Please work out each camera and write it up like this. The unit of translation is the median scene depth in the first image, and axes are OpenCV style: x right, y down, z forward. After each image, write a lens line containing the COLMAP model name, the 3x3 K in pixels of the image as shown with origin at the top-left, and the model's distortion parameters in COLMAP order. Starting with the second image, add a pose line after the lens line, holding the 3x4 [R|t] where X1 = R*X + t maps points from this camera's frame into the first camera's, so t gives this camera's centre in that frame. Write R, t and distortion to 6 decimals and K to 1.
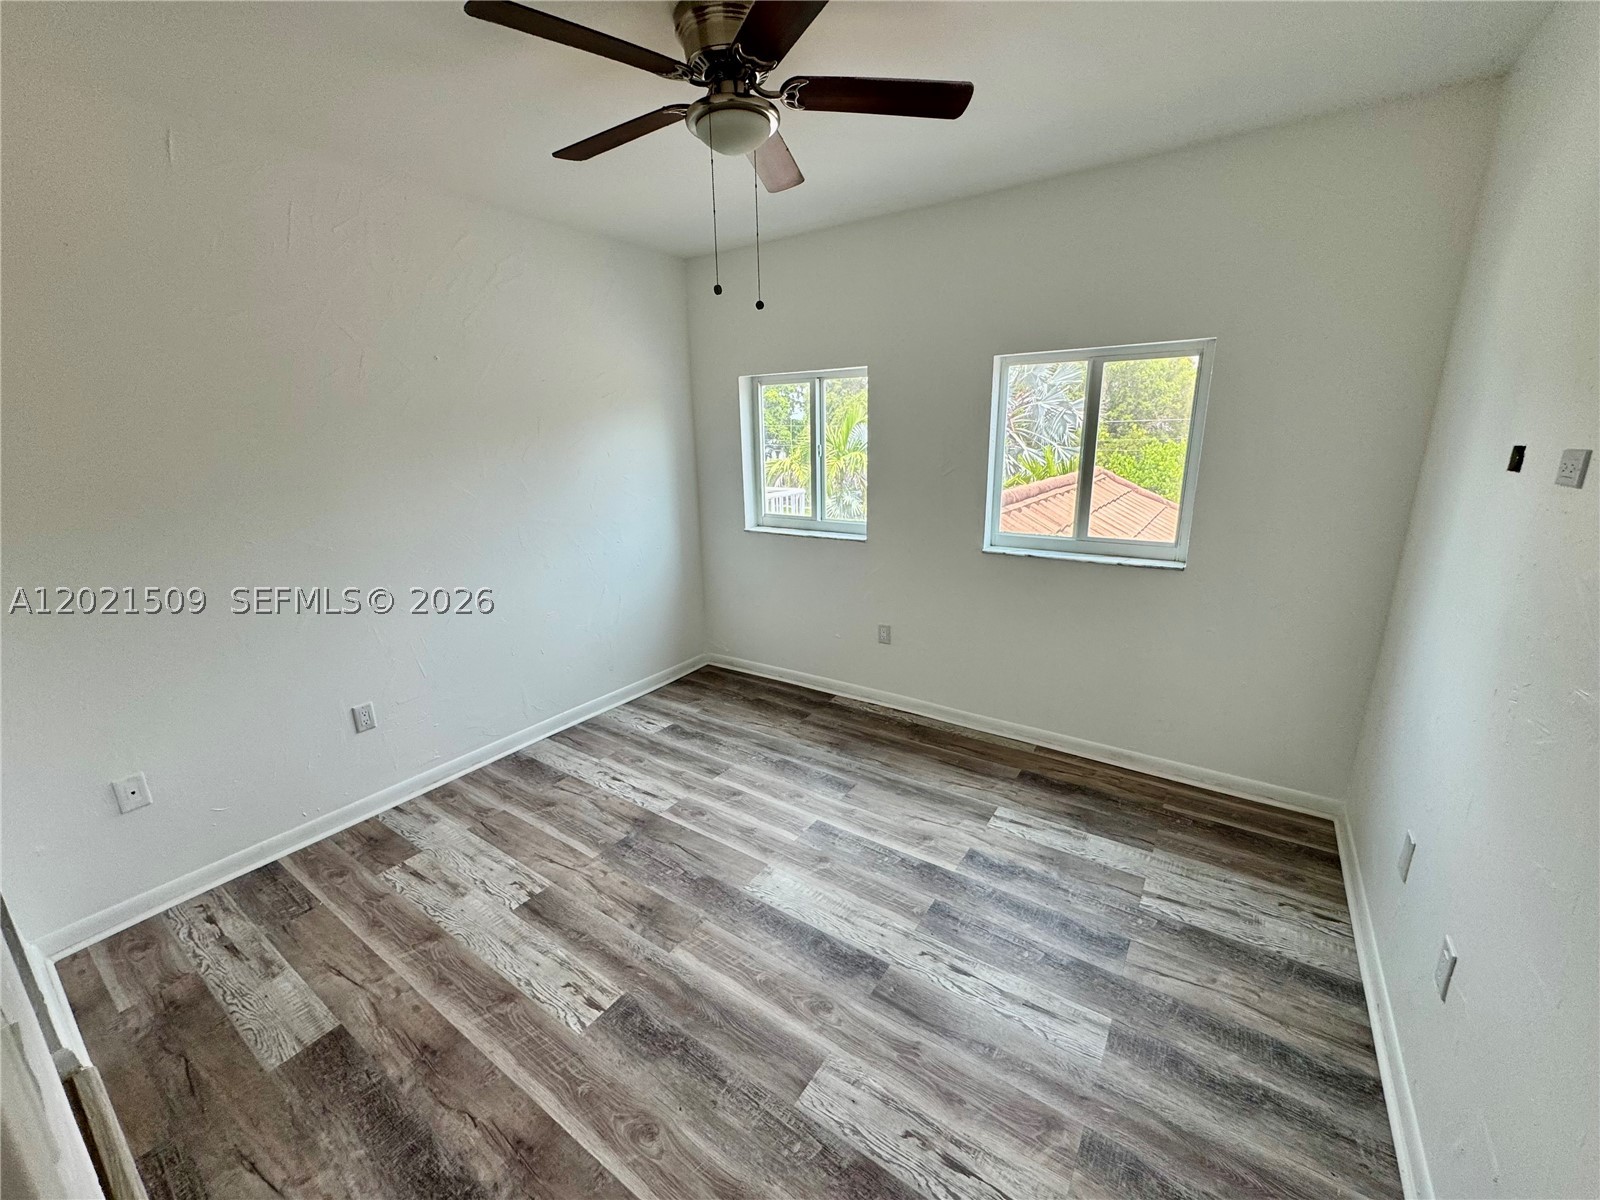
lens RADIAL K [[635.5, 0, 800.1], [0, 635.5, 601.0], [0, 0, 1]] dist [-0.000822, -0.000898]
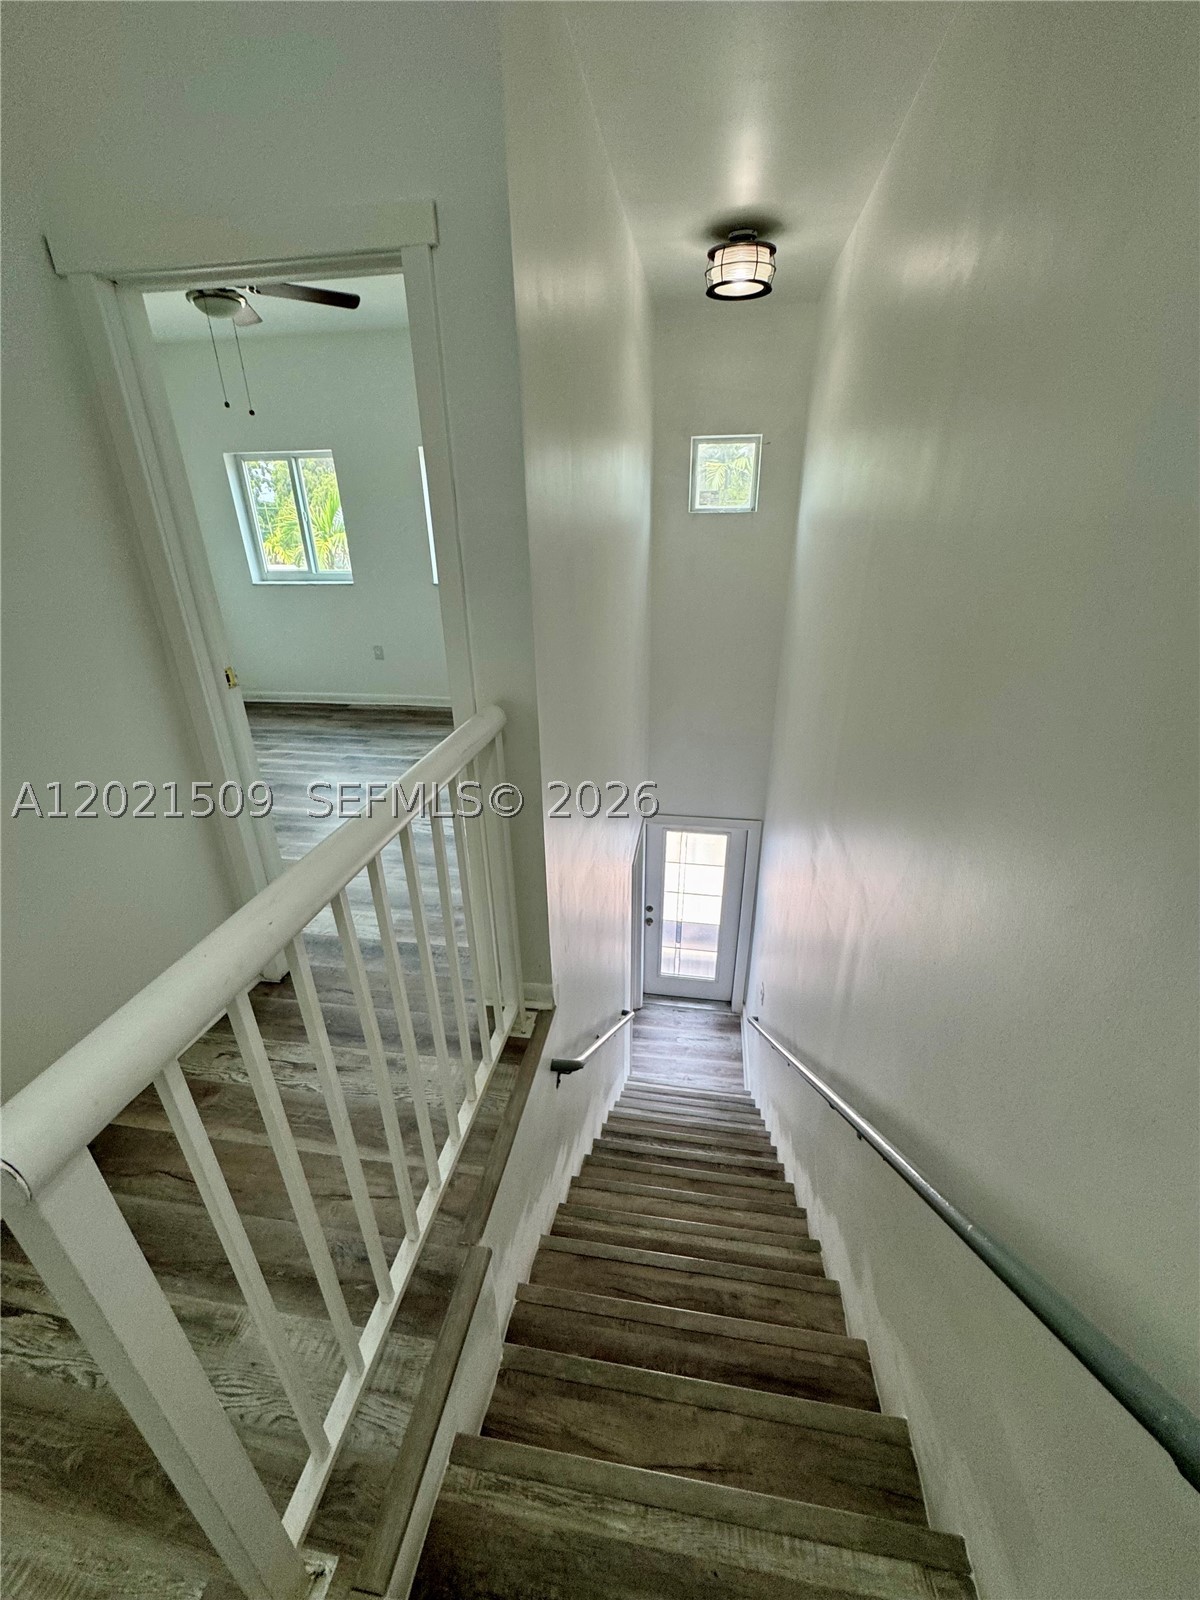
lens RADIAL K [[635.5, 0, 600.2], [0, 635.5, 800.2], [0, 0, 1]] dist [-0.000822, -0.000898]
pose [[0.904972, -0.168421, 0.390719, -0.029986], [0.105193, 0.978376, 0.178087, 0.173966], [-0.412263, -0.120063, 0.903119, -0.529978]]
